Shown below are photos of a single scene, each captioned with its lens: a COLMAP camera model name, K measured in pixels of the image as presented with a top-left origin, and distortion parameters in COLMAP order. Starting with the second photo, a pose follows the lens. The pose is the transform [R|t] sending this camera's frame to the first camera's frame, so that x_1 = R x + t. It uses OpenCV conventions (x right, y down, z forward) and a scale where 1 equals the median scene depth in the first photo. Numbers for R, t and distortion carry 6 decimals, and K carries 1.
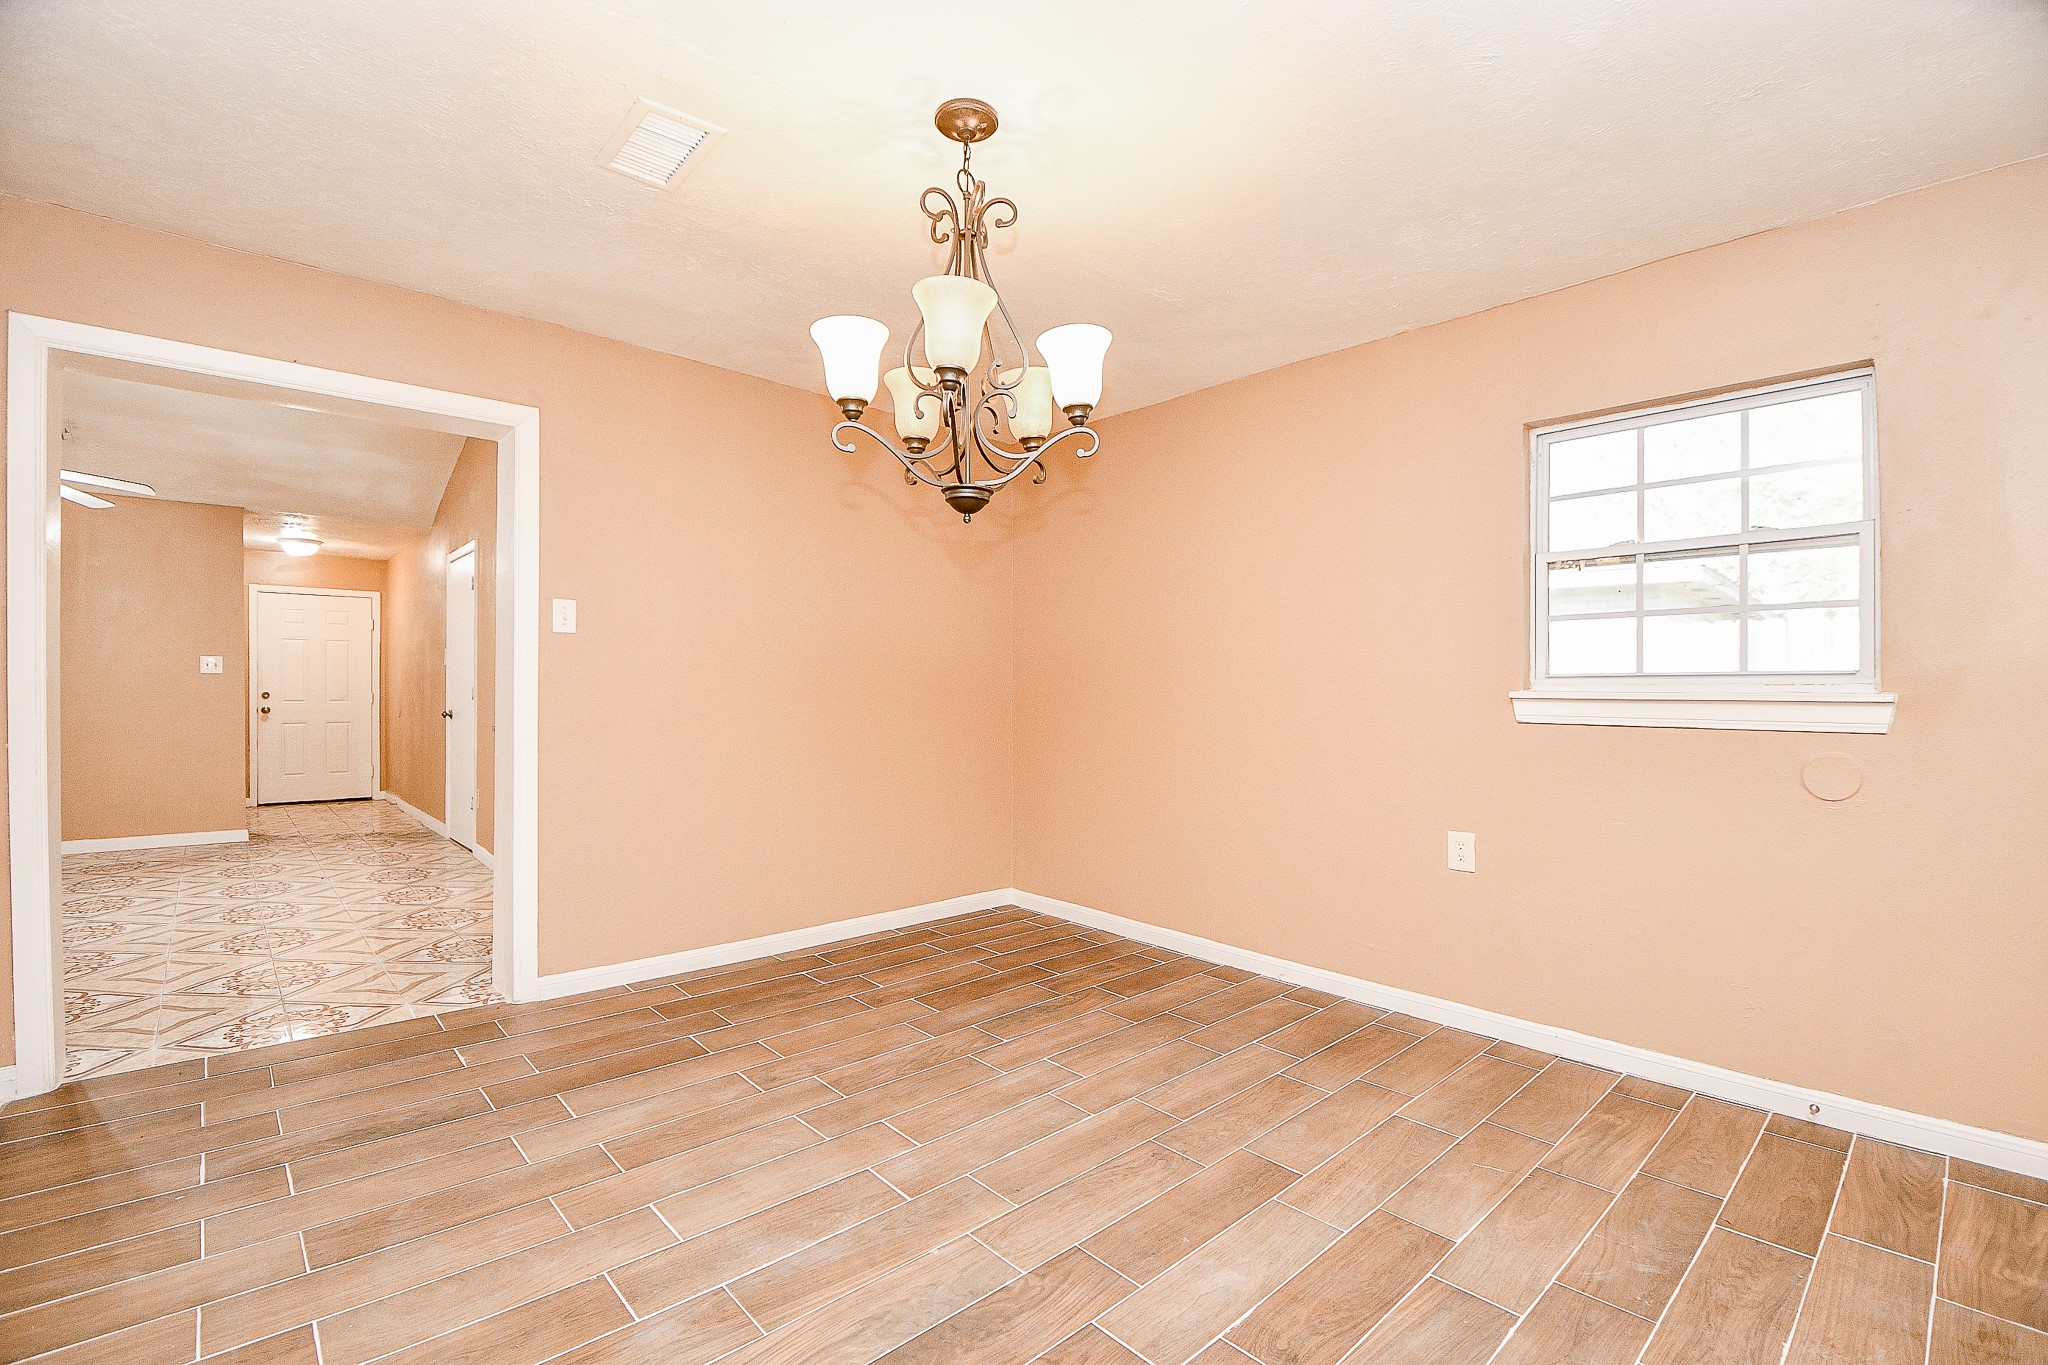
lens RADIAL K [[904.0, 0, 1020.9], [0, 904.0, 680.0], [0, 0, 1]] dist [0.004756, -0.015688]
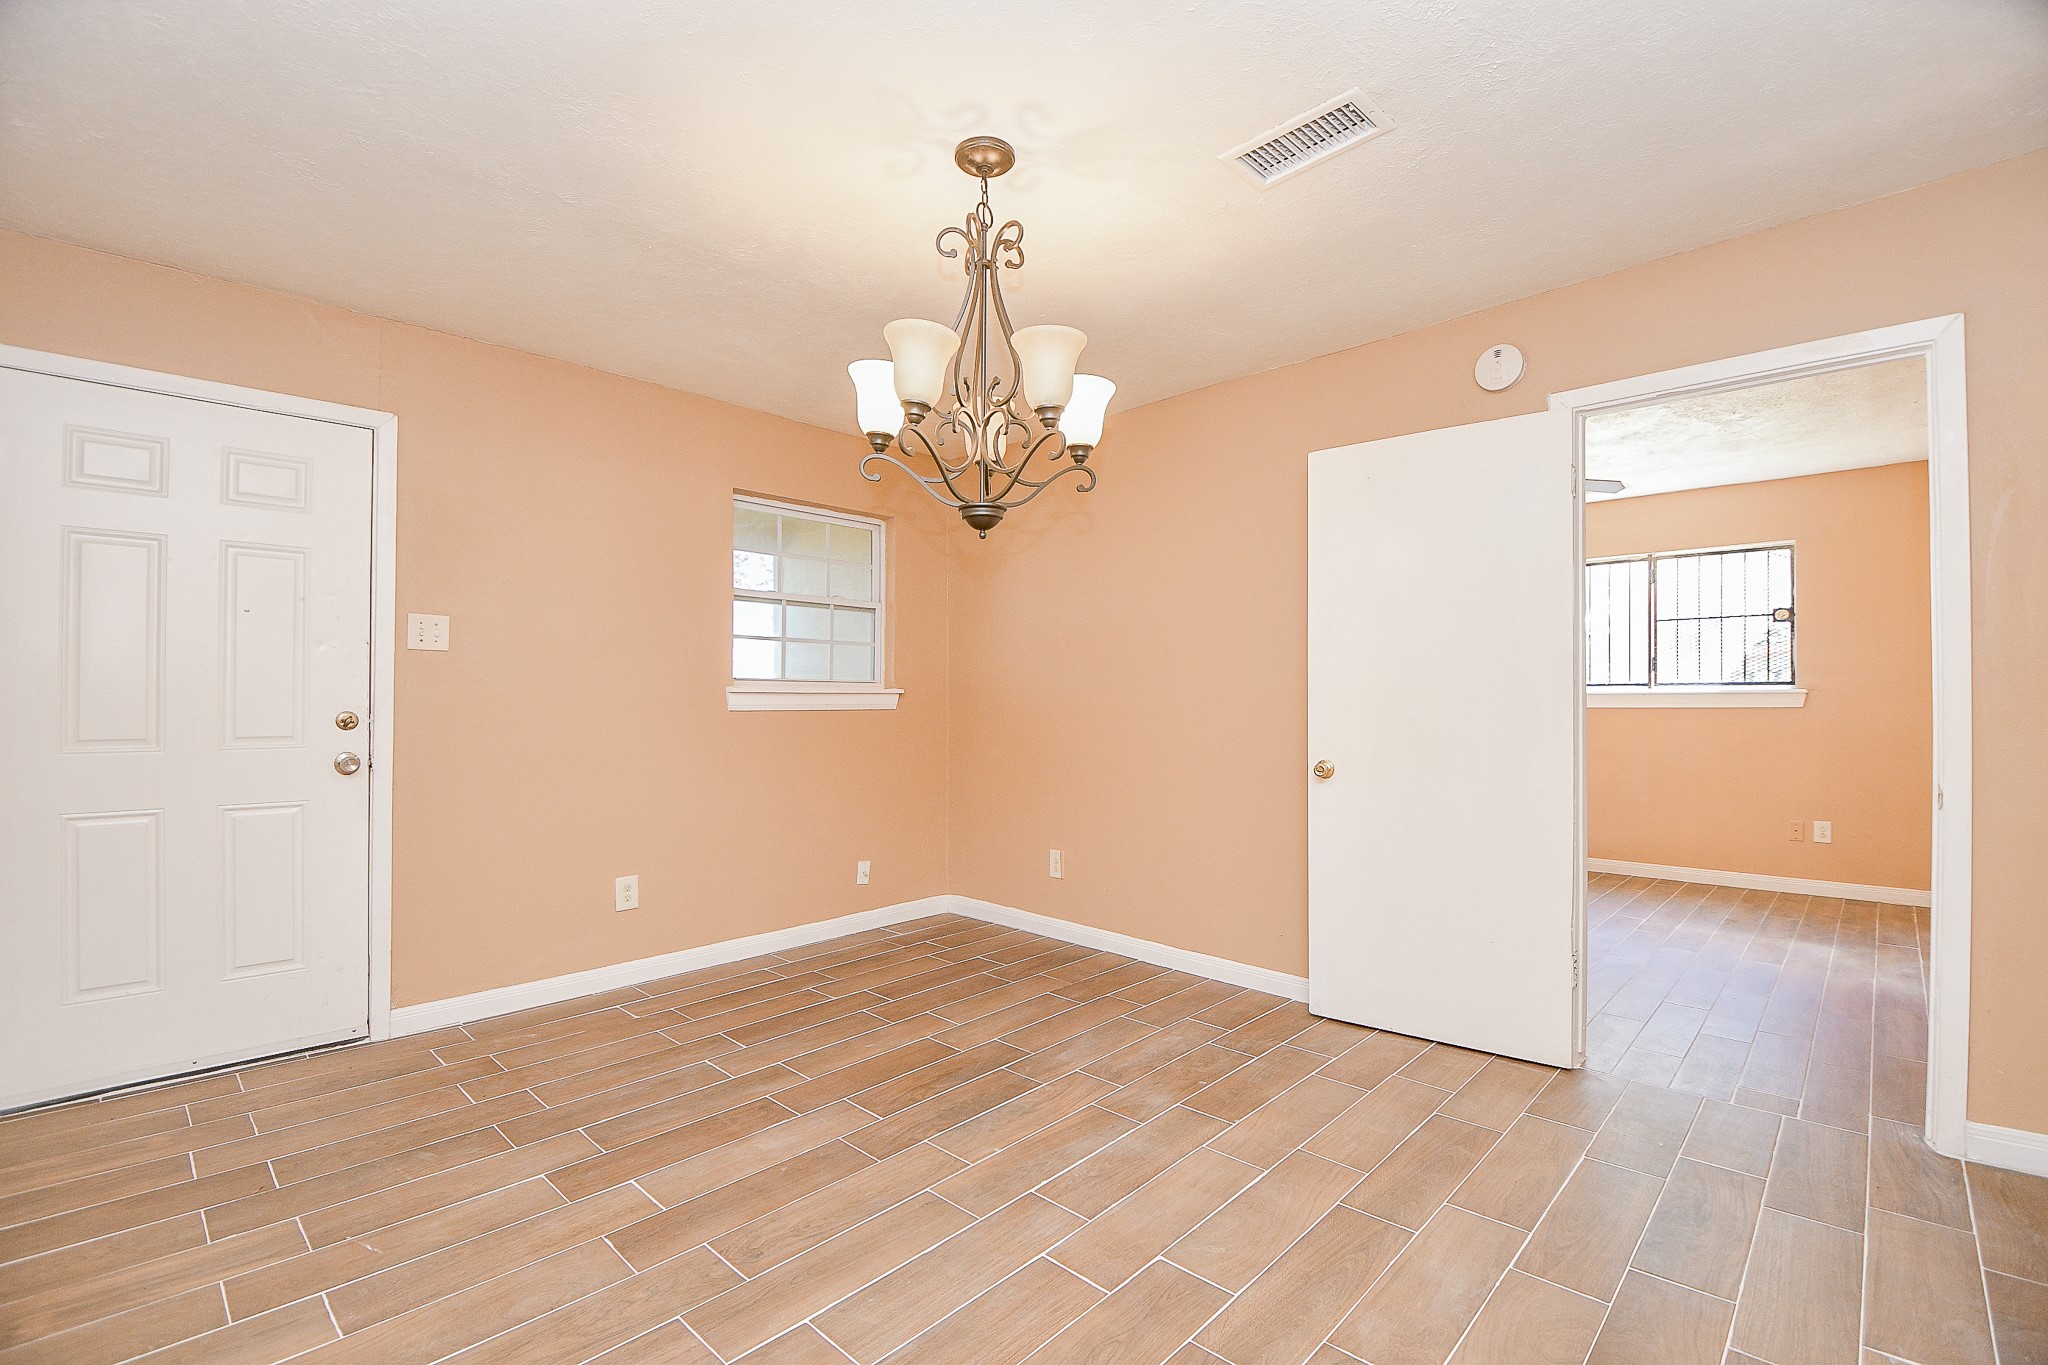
lens RADIAL K [[904.0, 0, 1028.3], [0, 904.0, 683.7], [0, 0, 1]] dist [0.004756, -0.015688]
pose [[-0.997354, -0.008902, -0.072157, -0.032954], [-0.007188, 0.999686, -0.023989, 0.017929], [0.072348, -0.023407, -0.997105, 1.746829]]
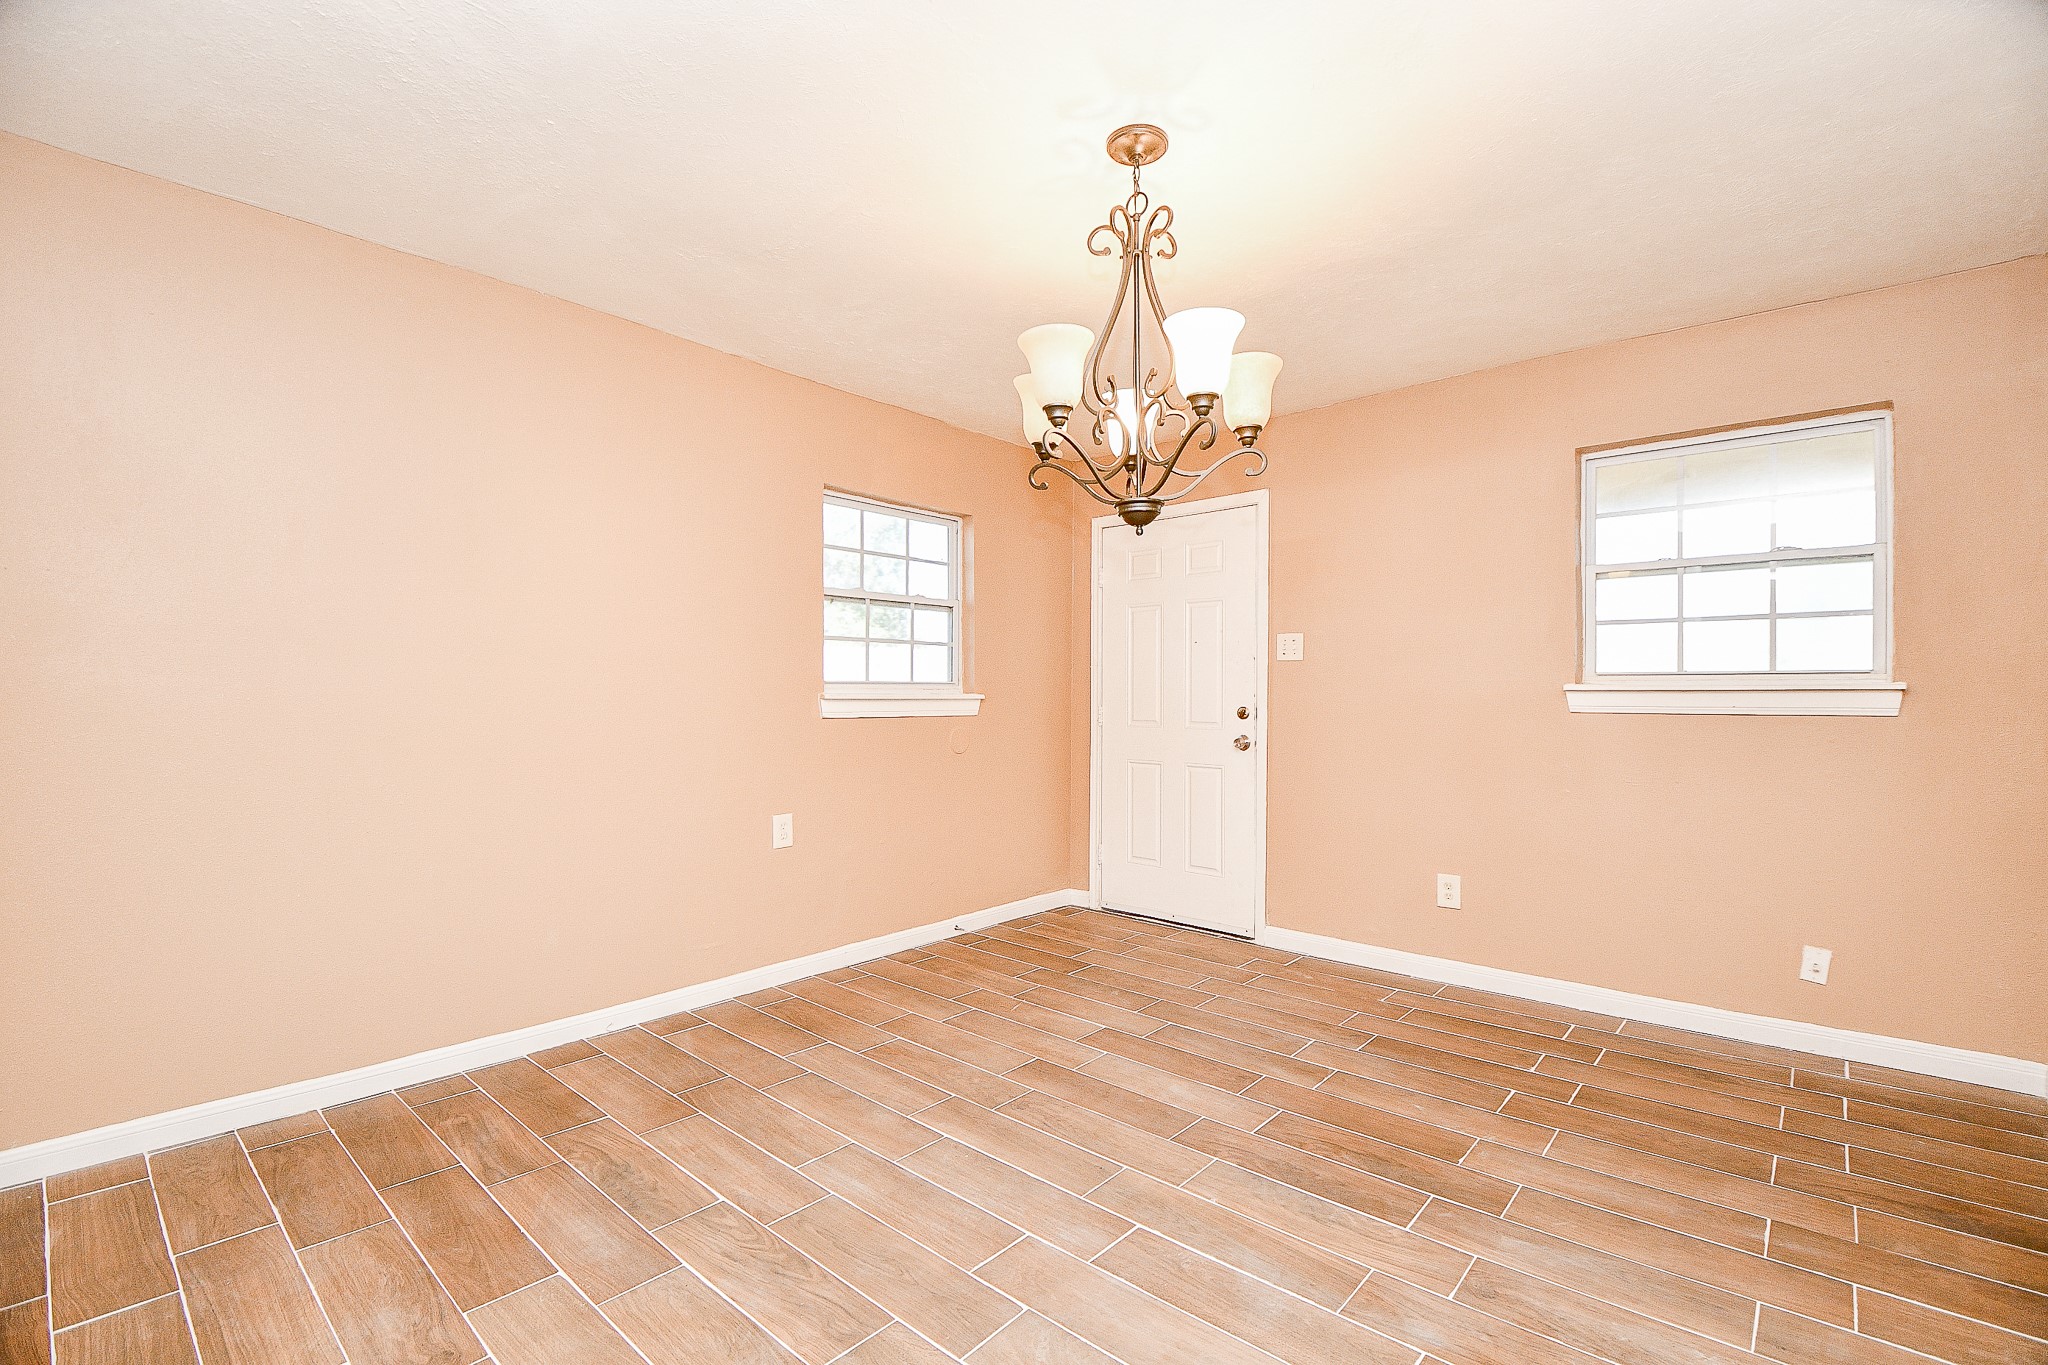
lens RADIAL K [[904.0, 0, 1034.7], [0, 904.0, 685.8], [0, 0, 1]] dist [0.004756, -0.015688]
pose [[-0.110202, 0.001641, 0.993908, -0.916036], [-0.010618, 0.999940, -0.002829, 0.002092], [-0.993853, -0.010865, -0.110178, 1.046325]]
